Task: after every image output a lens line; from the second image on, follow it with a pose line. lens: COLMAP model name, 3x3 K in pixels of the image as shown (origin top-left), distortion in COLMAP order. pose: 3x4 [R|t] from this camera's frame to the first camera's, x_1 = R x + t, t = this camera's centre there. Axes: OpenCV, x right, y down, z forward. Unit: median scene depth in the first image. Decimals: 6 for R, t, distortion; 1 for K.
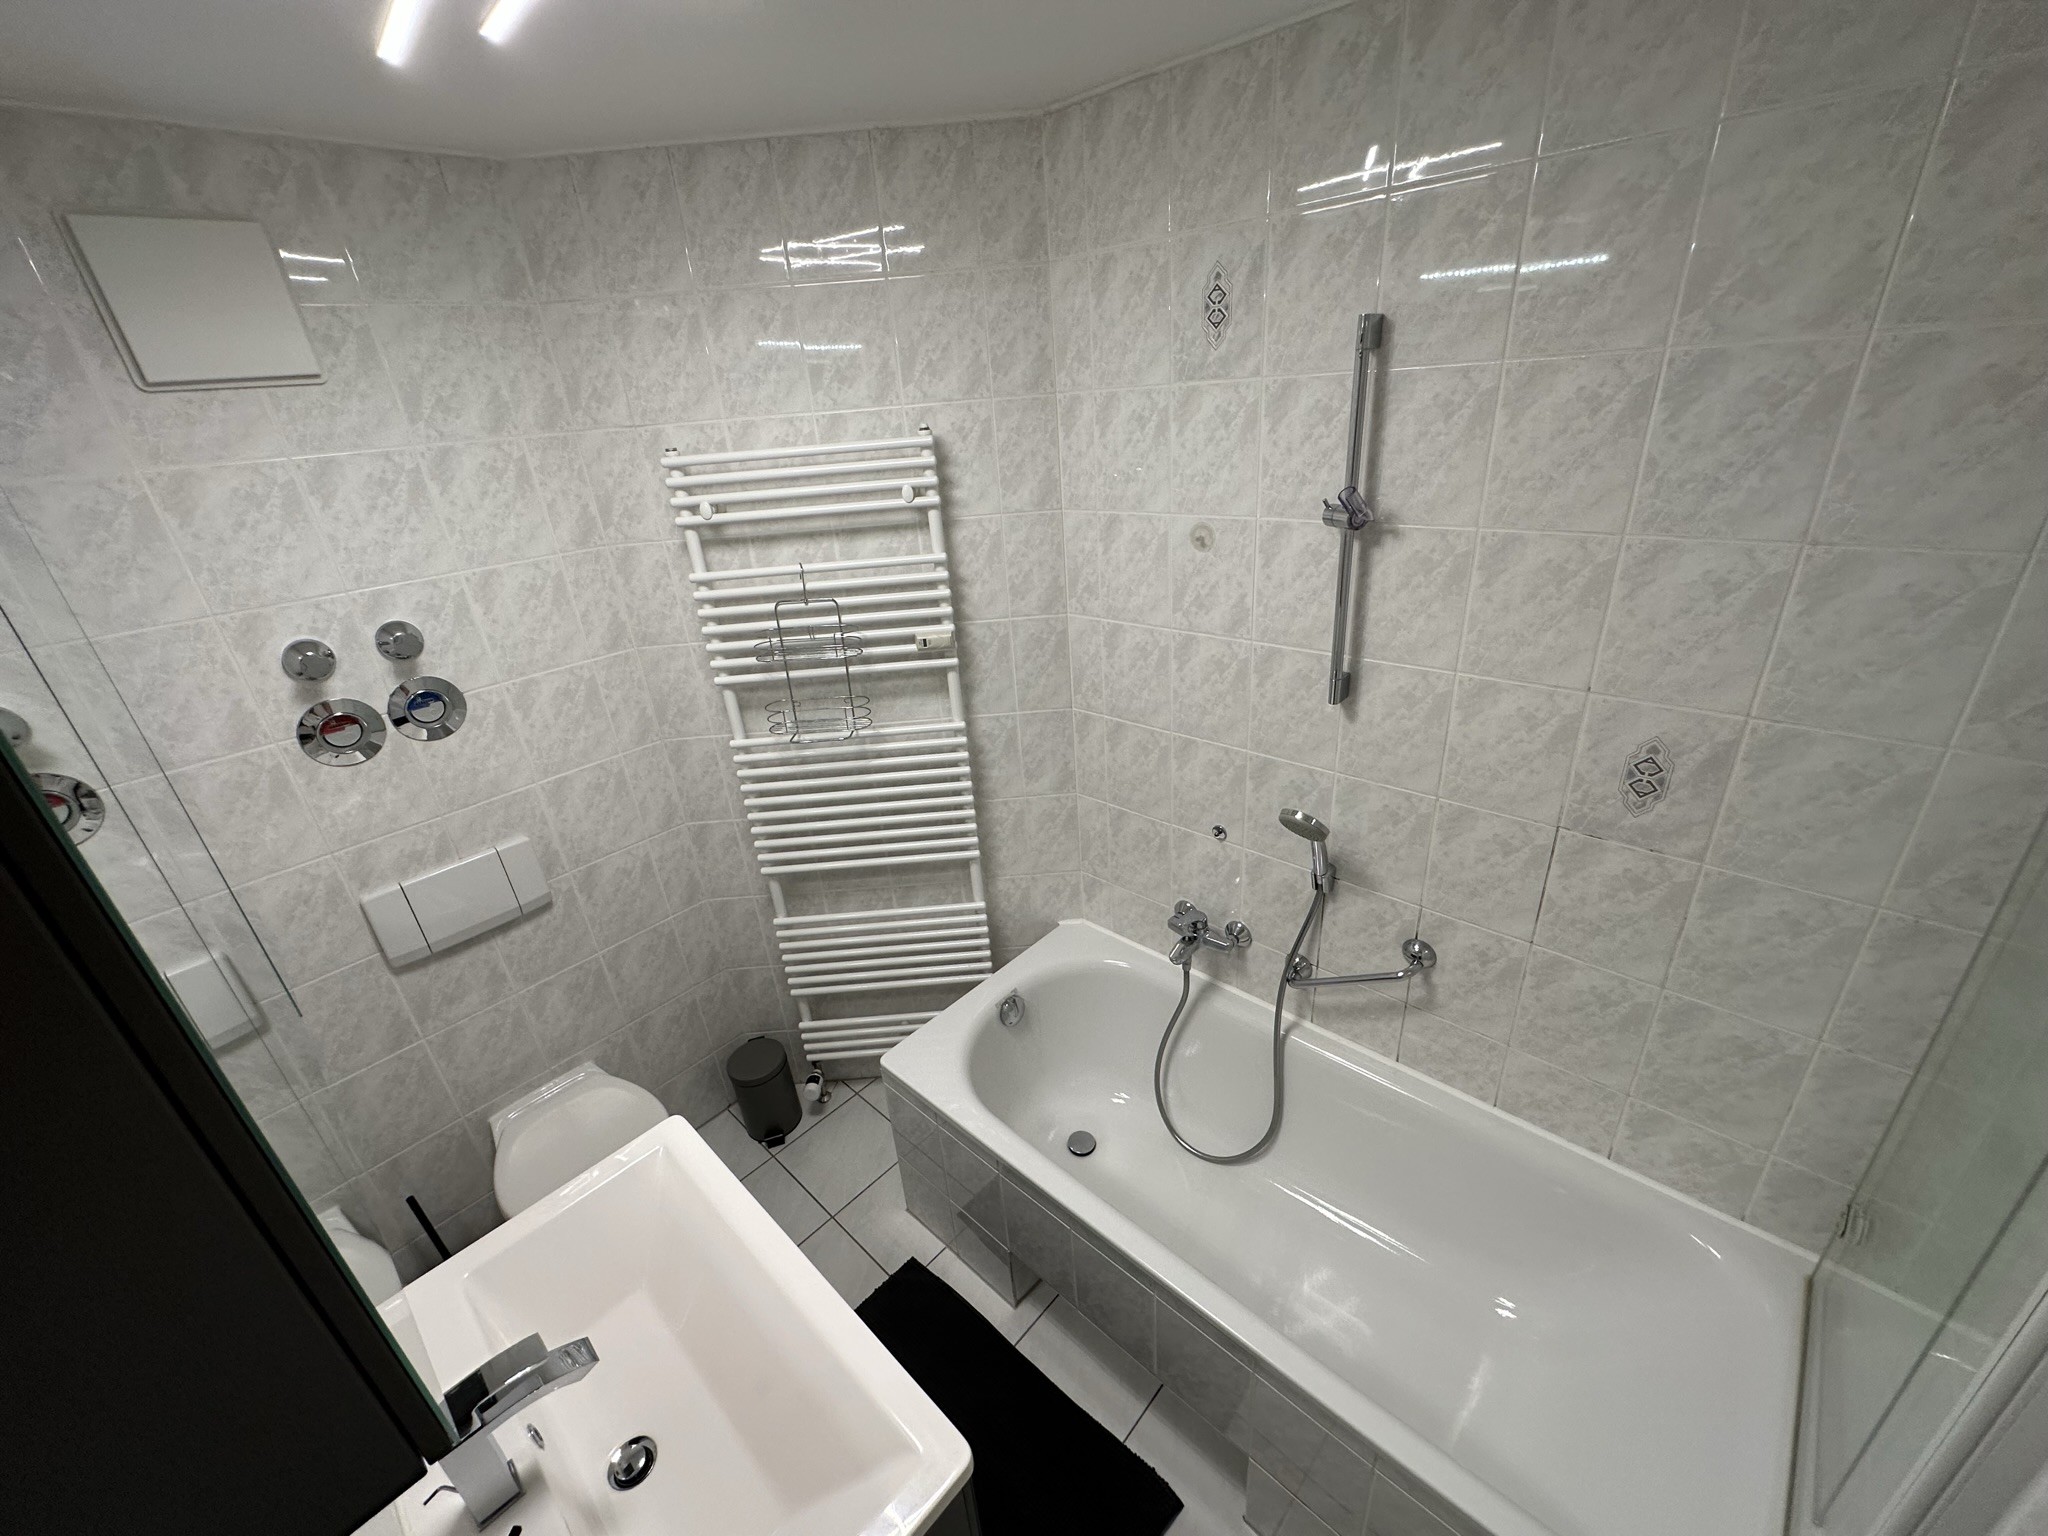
lens RADIAL K [[820.7, 0, 1025.0], [0, 820.7, 767.9], [0, 0, 1]] dist [0.002422, -0.000678]
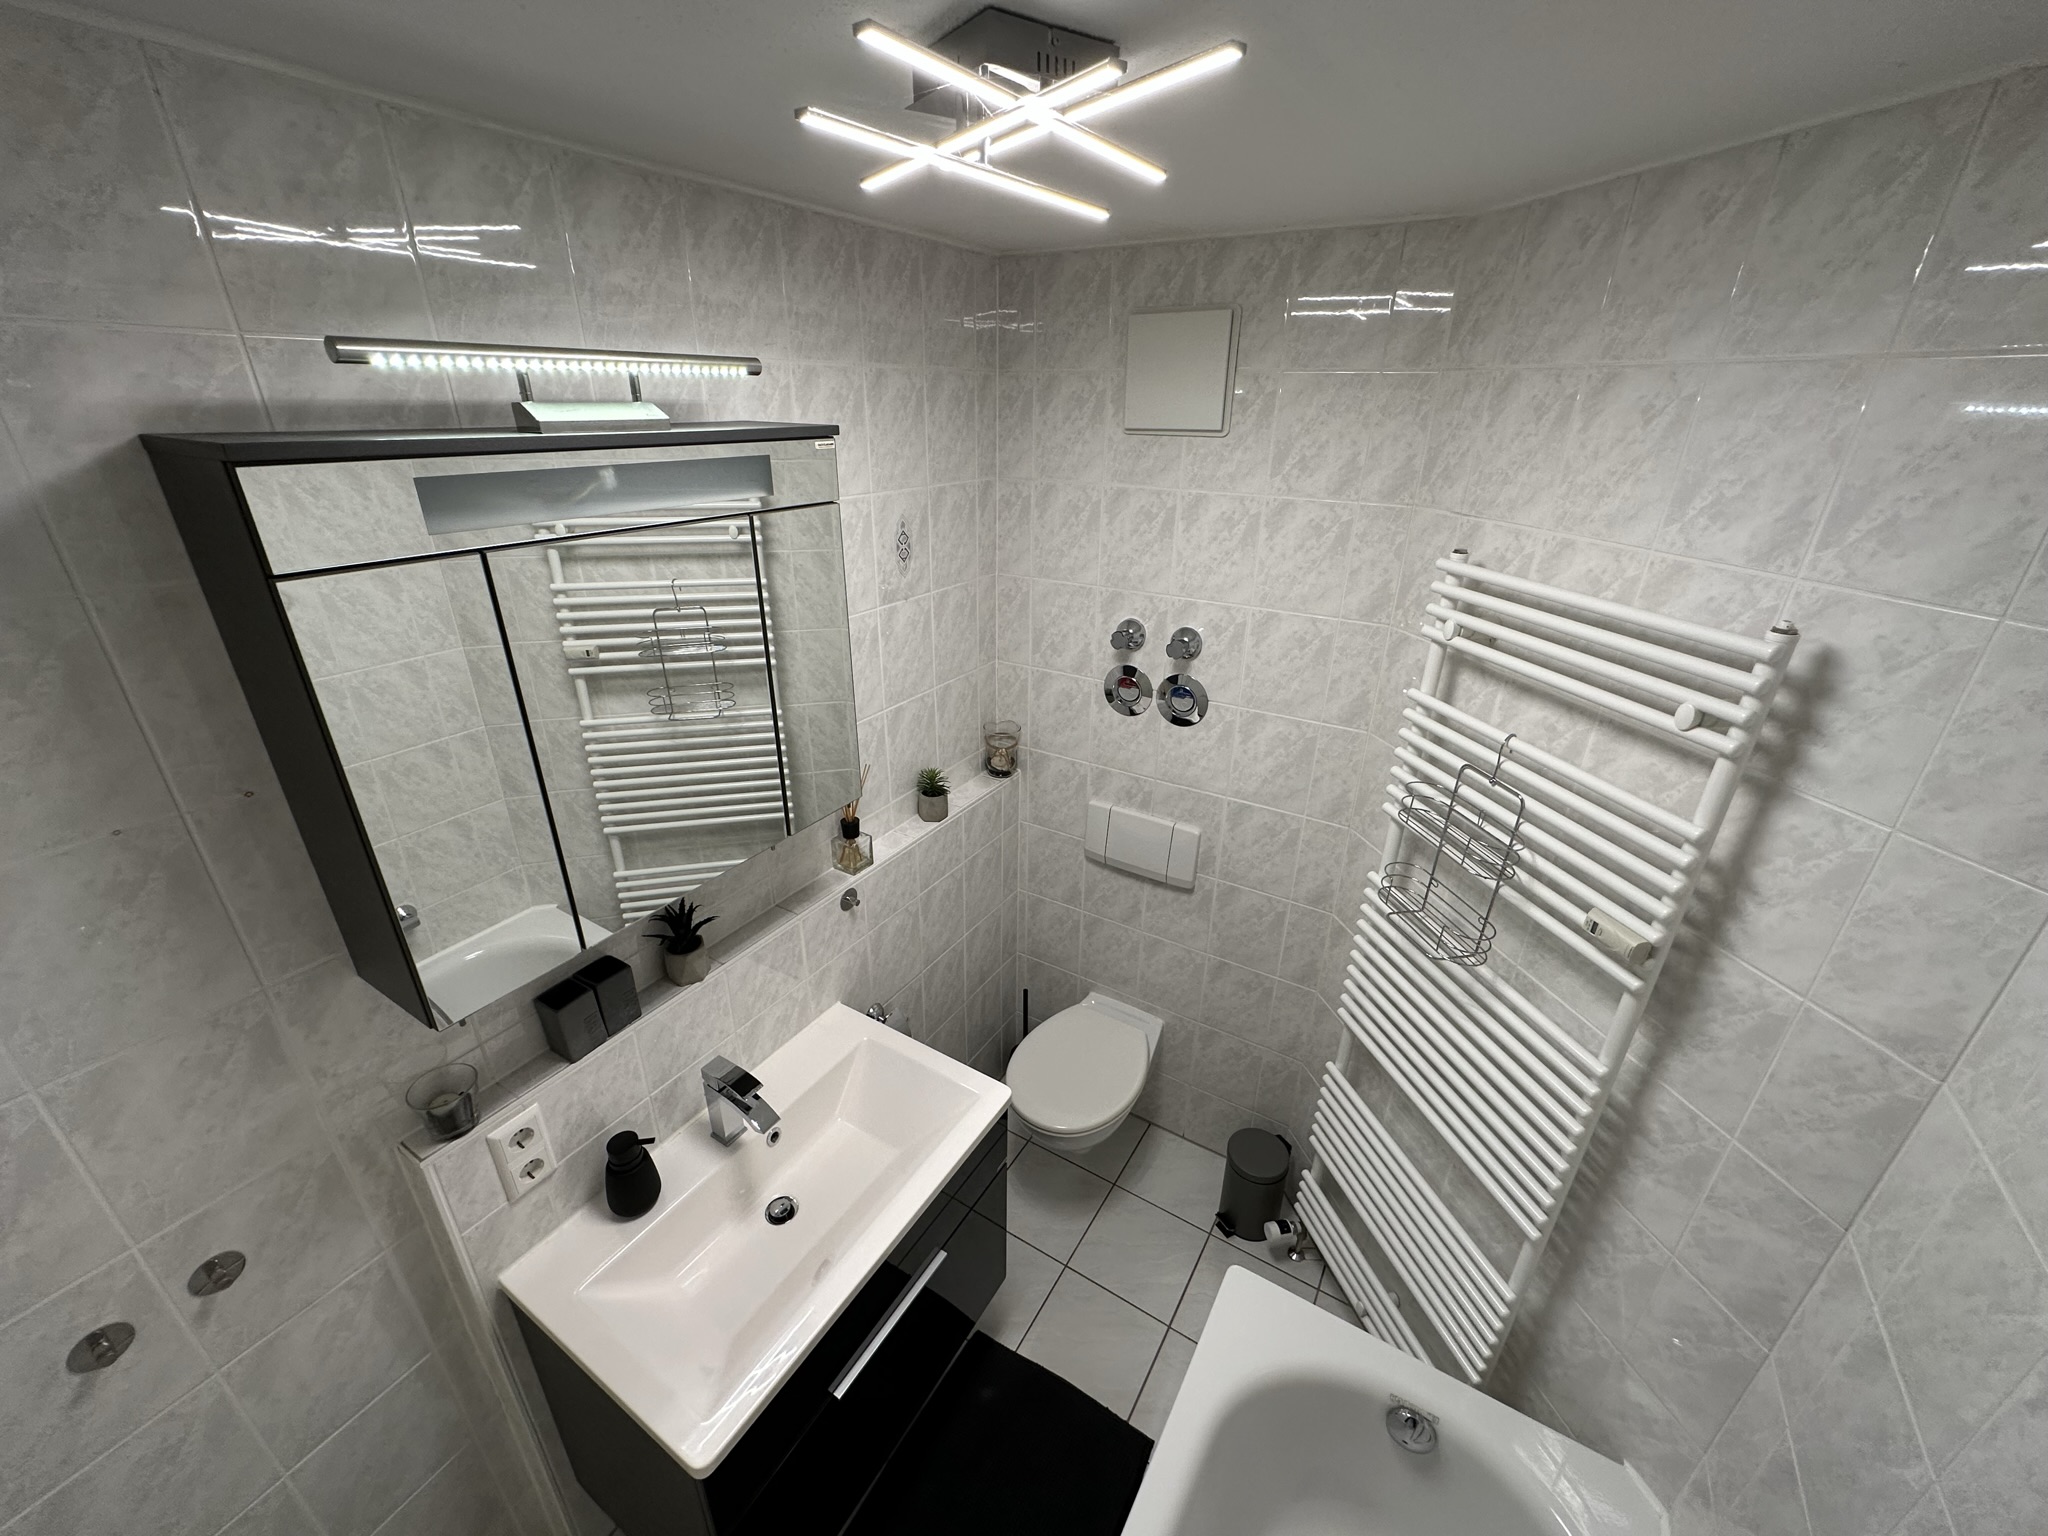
lens RADIAL K [[820.7, 0, 1020.0], [0, 820.7, 766.8], [0, 0, 1]] dist [0.002422, -0.000678]
pose [[0.195990, 0.474211, -0.858319, 0.291710], [-0.437434, 0.825660, 0.356283, -0.305200], [0.877633, 0.305630, 0.369257, 0.367548]]
